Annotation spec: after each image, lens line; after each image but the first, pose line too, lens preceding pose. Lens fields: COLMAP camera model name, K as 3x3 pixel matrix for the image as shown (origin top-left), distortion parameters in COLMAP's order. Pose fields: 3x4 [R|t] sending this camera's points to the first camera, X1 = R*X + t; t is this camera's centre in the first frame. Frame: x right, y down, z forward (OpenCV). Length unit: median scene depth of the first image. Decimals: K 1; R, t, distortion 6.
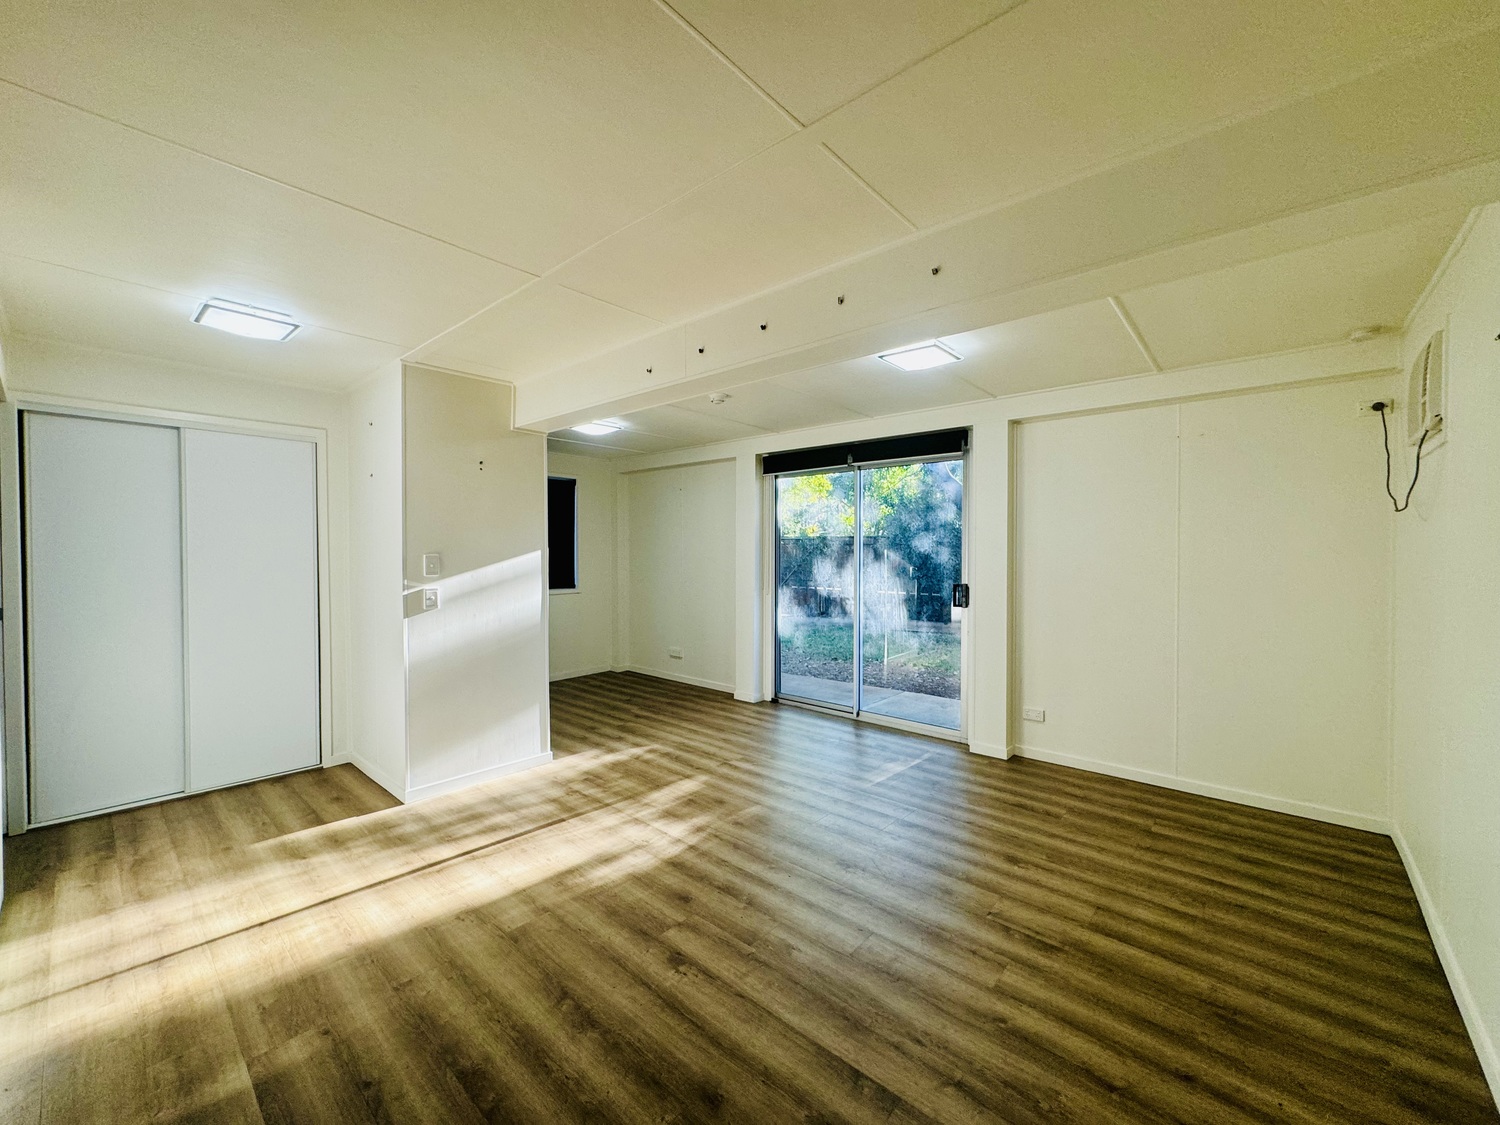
lens RADIAL K [[608.4, 0, 751.4], [0, 608.4, 560.2], [0, 0, 1]] dist [-0.002171, -0.000069]
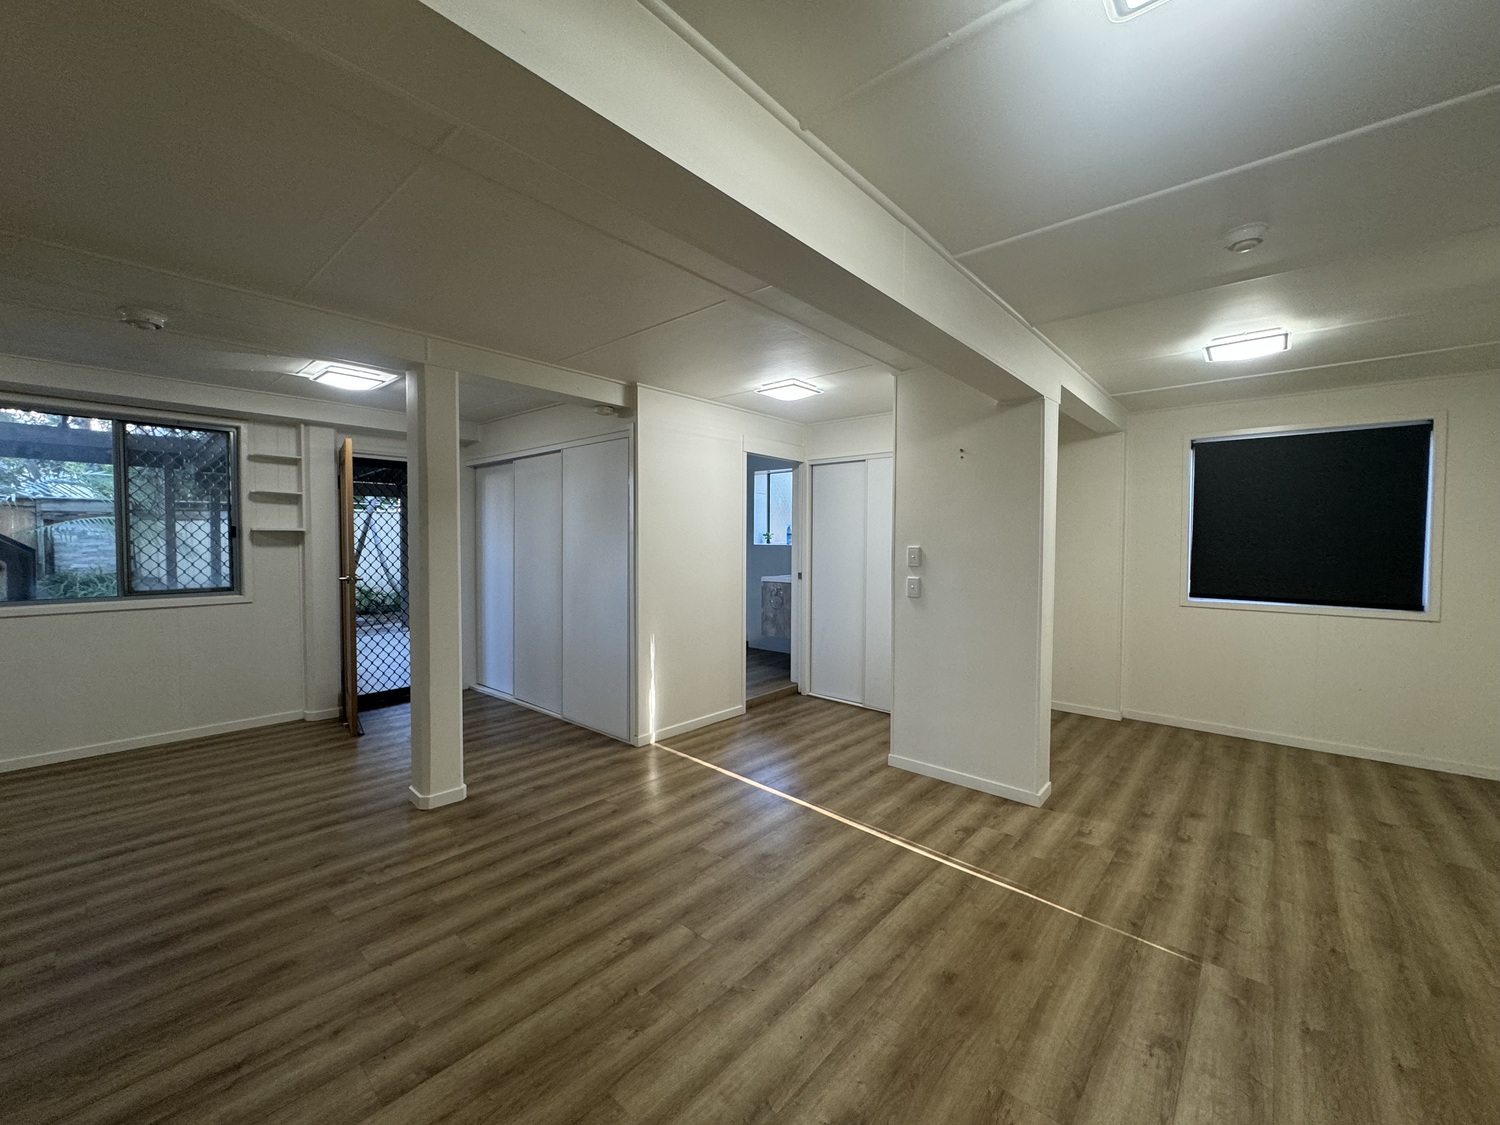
lens RADIAL K [[608.4, 0, 751.6], [0, 608.4, 560.3], [0, 0, 1]] dist [-0.002171, -0.000069]
pose [[-0.014554, 0.031179, -0.999408, 0.866623], [-0.023194, 0.999234, 0.031512, -0.016547], [0.999625, 0.023639, -0.013820, 1.165019]]
